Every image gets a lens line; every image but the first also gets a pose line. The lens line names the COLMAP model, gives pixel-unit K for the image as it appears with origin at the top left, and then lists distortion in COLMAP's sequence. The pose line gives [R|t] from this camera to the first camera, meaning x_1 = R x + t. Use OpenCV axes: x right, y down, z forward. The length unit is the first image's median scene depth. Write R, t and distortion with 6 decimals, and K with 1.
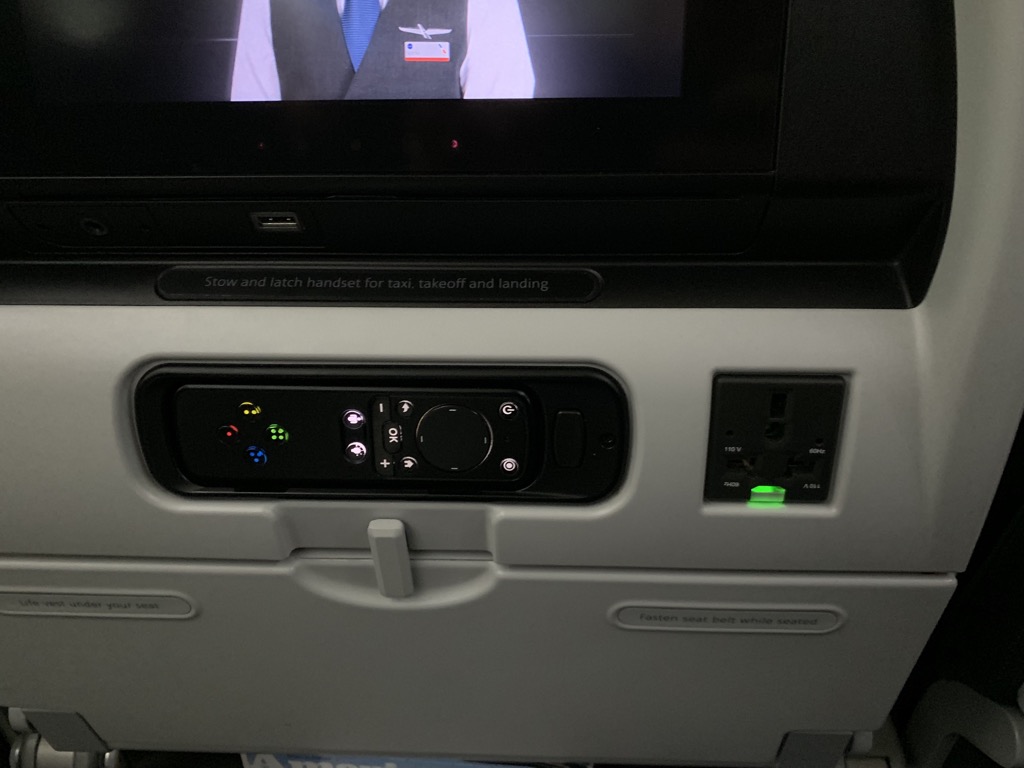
lens RADIAL K [[778.8, 0, 506.3], [0, 778.8, 375.2], [0, 0, 1]] dist [0.017308, -0.034840]
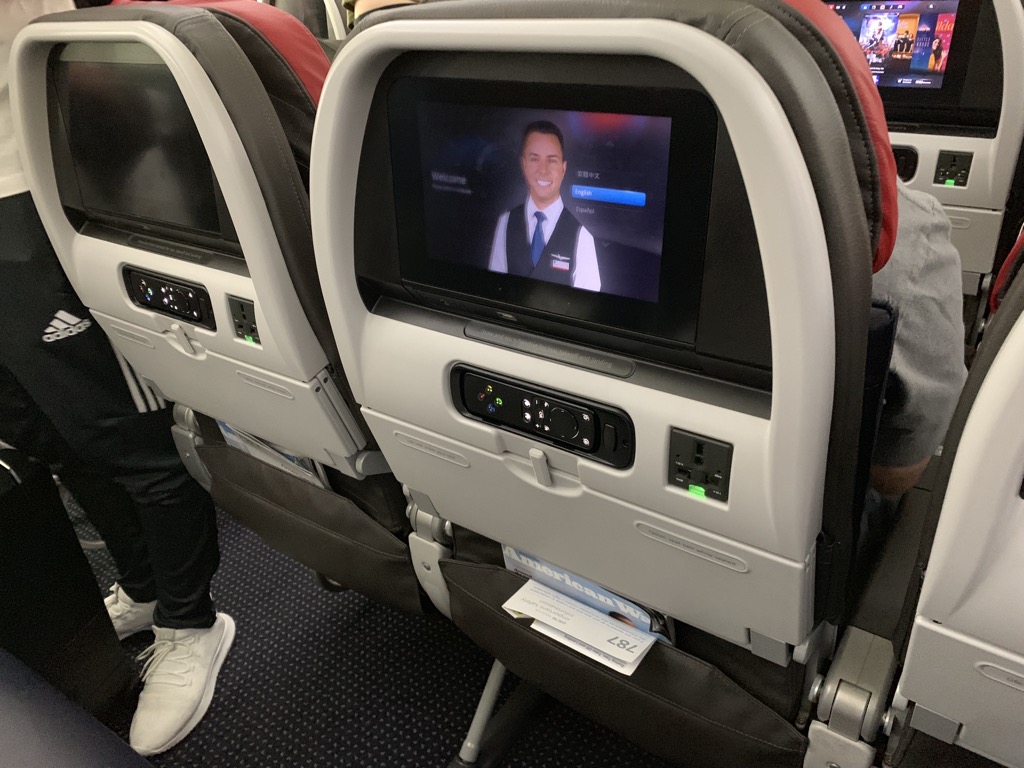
lens RADIAL K [[778.8, 0, 504.3], [0, 778.8, 380.1], [0, 0, 1]] dist [0.017308, -0.034840]
pose [[0.841199, 0.228341, -0.490147, 0.838251], [-0.153746, 0.970051, 0.188050, -0.423224], [0.518407, -0.082830, 0.851113, -0.942612]]
